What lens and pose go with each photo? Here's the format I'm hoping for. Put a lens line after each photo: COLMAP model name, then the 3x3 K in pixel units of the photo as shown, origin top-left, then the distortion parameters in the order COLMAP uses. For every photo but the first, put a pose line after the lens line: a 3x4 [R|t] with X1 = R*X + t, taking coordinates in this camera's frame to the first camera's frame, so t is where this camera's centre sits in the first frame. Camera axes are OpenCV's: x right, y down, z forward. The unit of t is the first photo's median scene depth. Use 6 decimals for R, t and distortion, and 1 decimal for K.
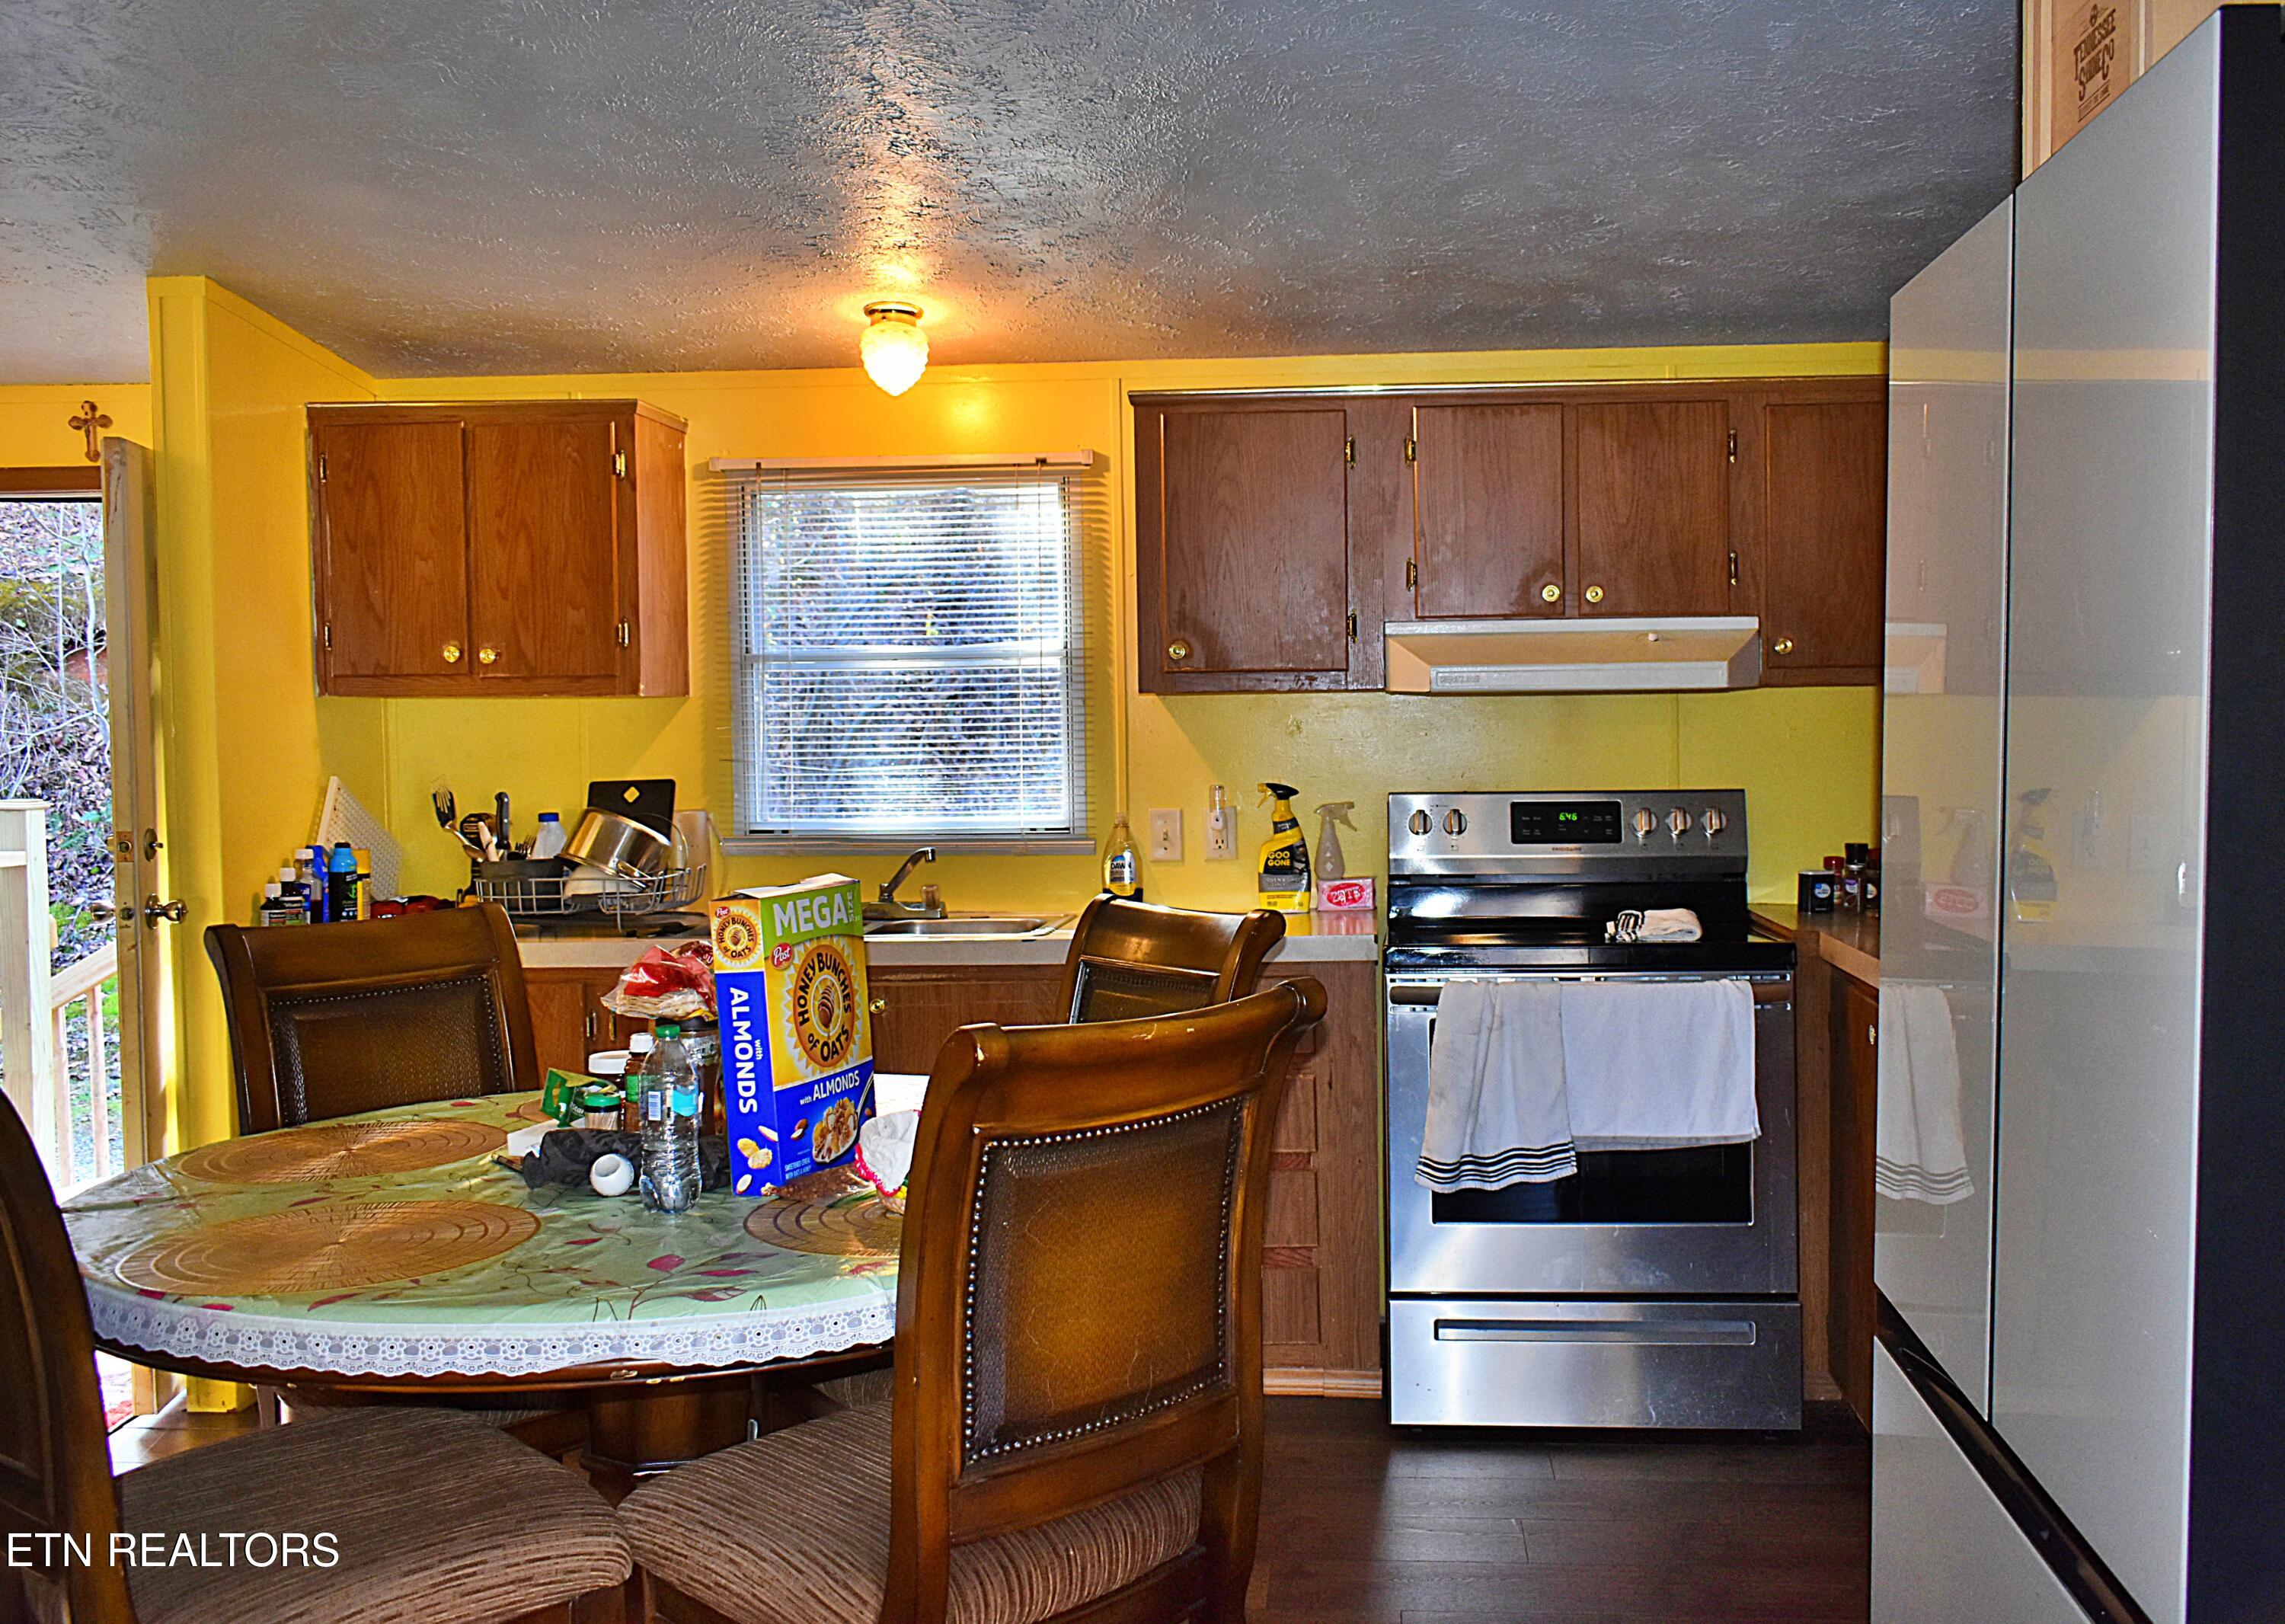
lens RADIAL K [[1855.2, 0, 1145.0], [0, 1855.2, 806.7], [0, 0, 1]] dist [-0.017616, -0.010279]
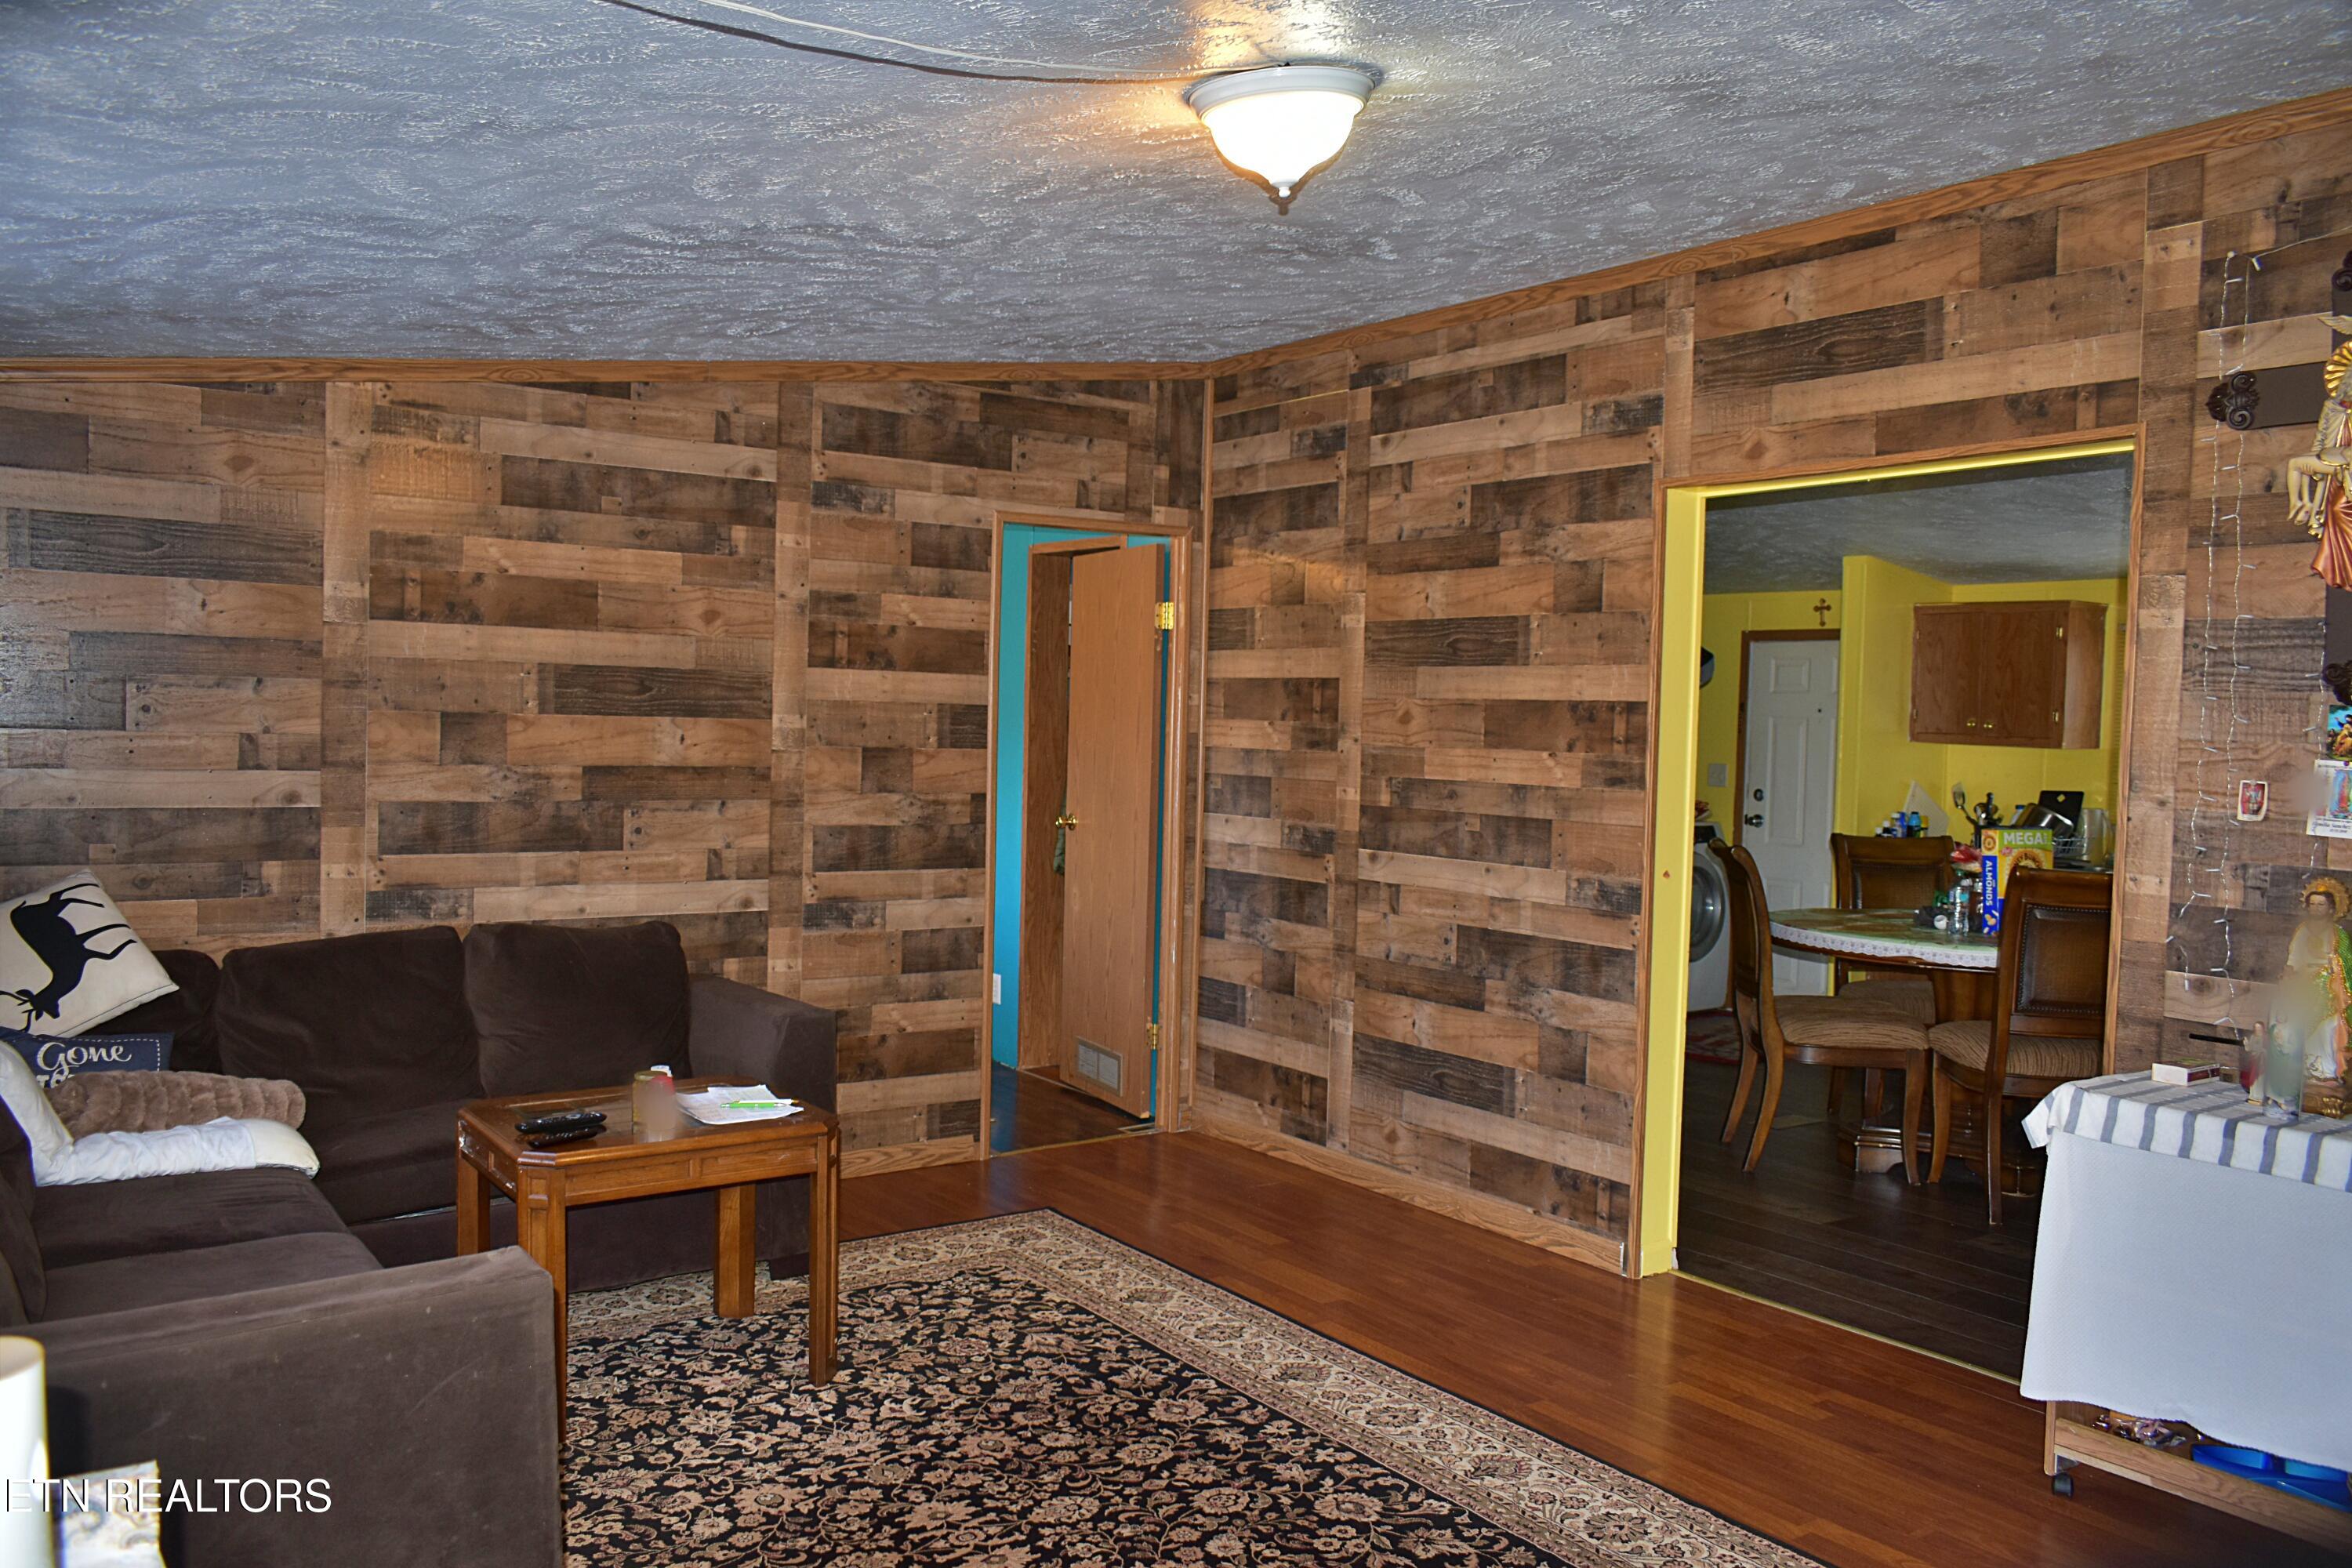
lens RADIAL K [[1858.5, 0, 1173.7], [0, 1858.5, 786.6], [0, 0, 1]] dist [-0.002773, 0.004842]
pose [[0.632520, 0.058382, -0.772340, 0.673613], [-0.070114, 0.997377, 0.017972, 0.012092], [0.771364, 0.042784, 0.634955, -1.009179]]
